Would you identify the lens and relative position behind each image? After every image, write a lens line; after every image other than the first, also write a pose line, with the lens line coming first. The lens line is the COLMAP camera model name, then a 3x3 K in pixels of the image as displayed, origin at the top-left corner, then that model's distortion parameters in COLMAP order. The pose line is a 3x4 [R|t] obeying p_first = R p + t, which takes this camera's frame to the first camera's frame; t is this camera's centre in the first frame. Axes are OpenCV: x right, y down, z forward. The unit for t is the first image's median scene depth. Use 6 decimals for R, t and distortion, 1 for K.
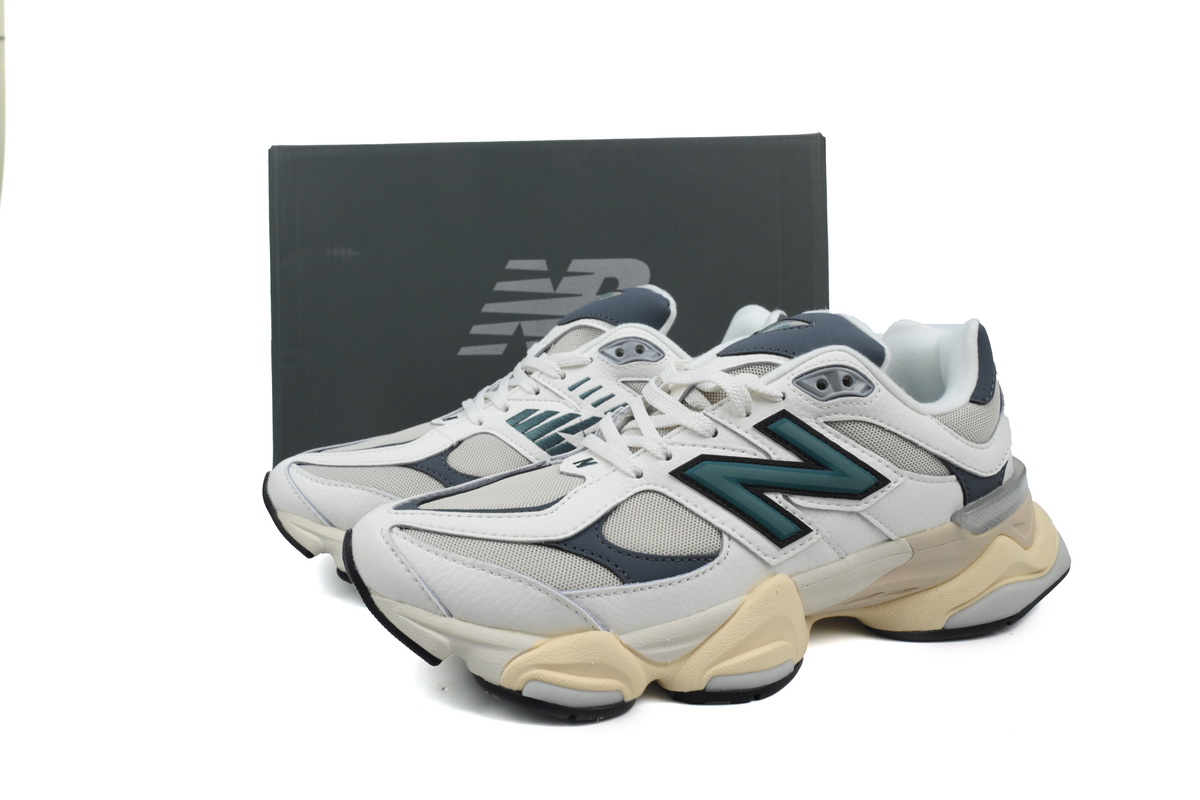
lens RADIAL K [[872.1, 0, 598.3], [0, 872.1, 424.6], [0, 0, 1]] dist [0.000075, -0.000887]
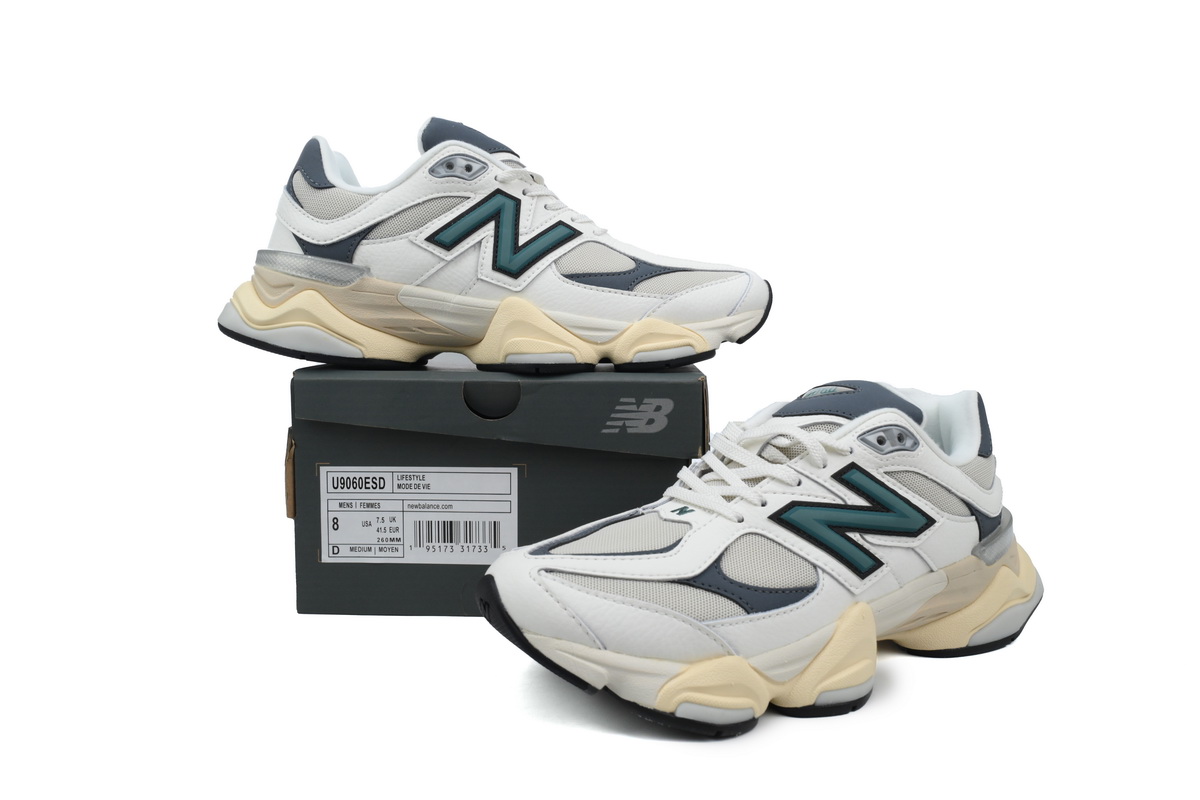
lens RADIAL K [[872.1, 0, 598.3], [0, 872.1, 424.6], [0, 0, 1]] dist [0.000075, -0.000887]
pose [[0.981631, 0.002297, 0.190776, -0.360946], [0.011174, 0.997519, -0.069508, 0.010864], [-0.190463, 0.070363, 0.979170, -0.098431]]
